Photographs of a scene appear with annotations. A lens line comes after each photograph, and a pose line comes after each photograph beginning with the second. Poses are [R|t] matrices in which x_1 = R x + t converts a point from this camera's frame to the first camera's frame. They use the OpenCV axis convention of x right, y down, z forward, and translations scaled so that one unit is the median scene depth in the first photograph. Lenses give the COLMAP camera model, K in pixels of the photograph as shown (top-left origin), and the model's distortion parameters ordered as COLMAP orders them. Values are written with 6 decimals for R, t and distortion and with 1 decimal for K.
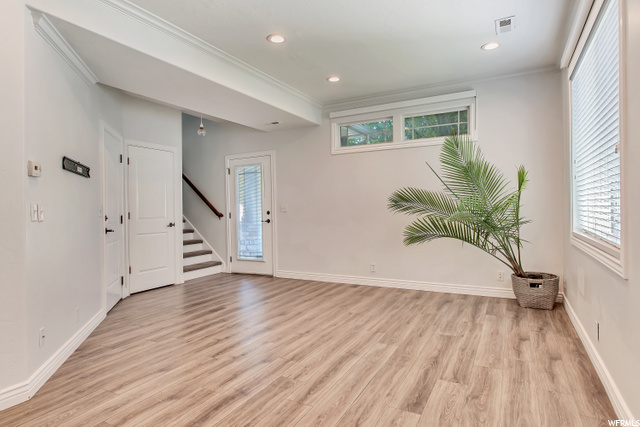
lens RADIAL K [[368.7, 0, 311.1], [0, 368.7, 210.7], [0, 0, 1]] dist [0.002436, 0.000777]
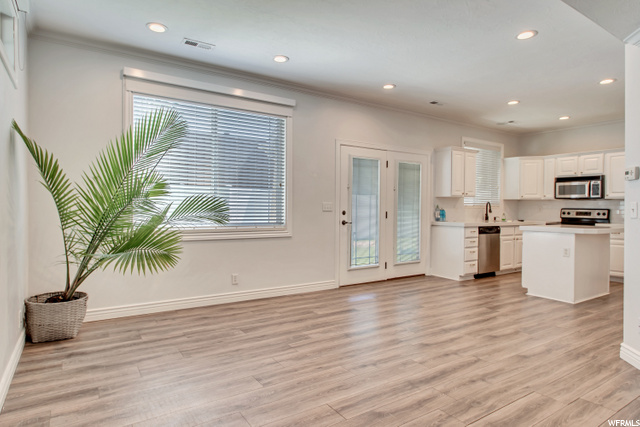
lens RADIAL K [[368.7, 0, 311.1], [0, 368.7, 210.7], [0, 0, 1]] dist [0.002436, 0.000777]
pose [[-0.879514, 0.003718, 0.475858, -0.311771], [0.007696, 0.999950, 0.006411, -0.009155], [-0.475811, 0.009301, -0.879499, 1.897091]]
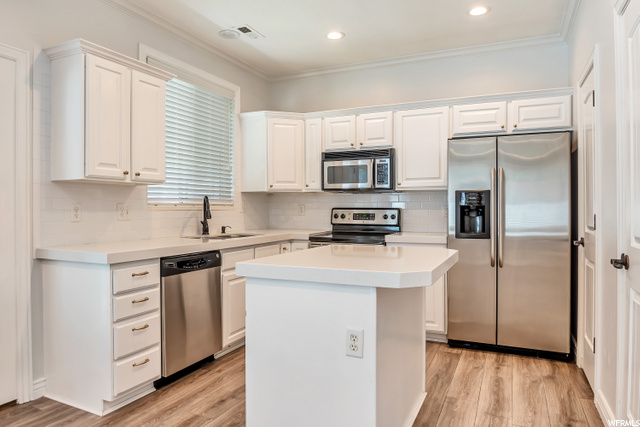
lens RADIAL K [[425.4, 0, 313.2], [0, 425.4, 211.4], [0, 0, 1]] dist [-0.033441, 0.001179]
pose [[-0.997650, 0.019772, -0.065603, -0.419158], [0.018836, 0.999712, 0.014854, -0.007821], [0.065878, 0.013584, -0.997735, 0.662478]]
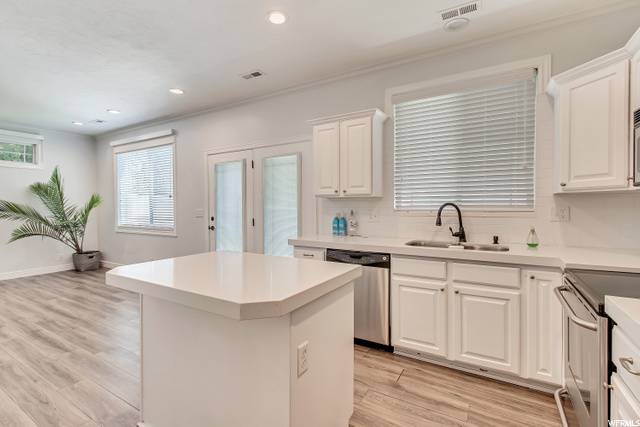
lens RADIAL K [[305.0, 0, 316.0], [0, 305.0, 209.6], [0, 0, 1]] dist [0.000169, -0.000444]
pose [[0.044347, 0.005443, 0.999001, -1.082686], [0.008879, 0.999944, -0.005842, -0.018498], [-0.998977, 0.009129, 0.044296, -0.226171]]
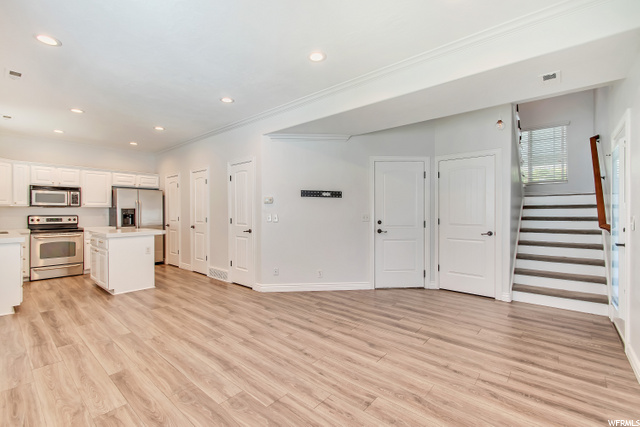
lens RADIAL K [[283.4, 0, 315.0], [0, 283.4, 212.0], [0, 0, 1]] dist [0.001427, -0.000489]
pose [[-0.213073, 0.020574, -0.976820, 0.751565], [-0.000648, 0.999775, 0.021199, -0.056978], [0.977036, 0.005150, -0.213011, 1.280471]]
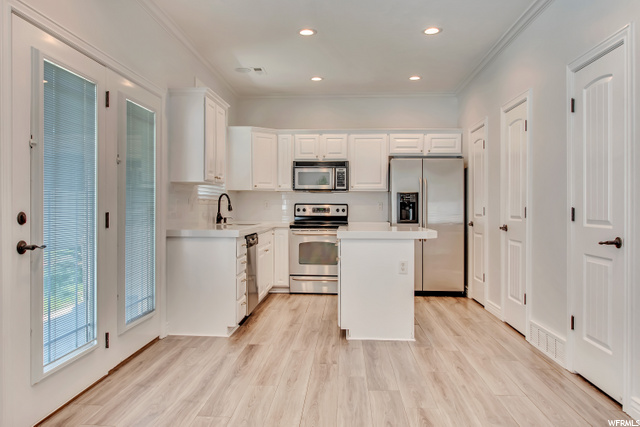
lens RADIAL K [[486.5, 0, 316.0], [0, 486.5, 211.0], [0, 0, 1]] dist [0.003788, 0.001033]
pose [[-0.903633, 0.019494, -0.427865, 0.273594], [0.011132, 0.999695, 0.022038, -0.010498], [0.428164, 0.015151, -0.903574, 1.207179]]
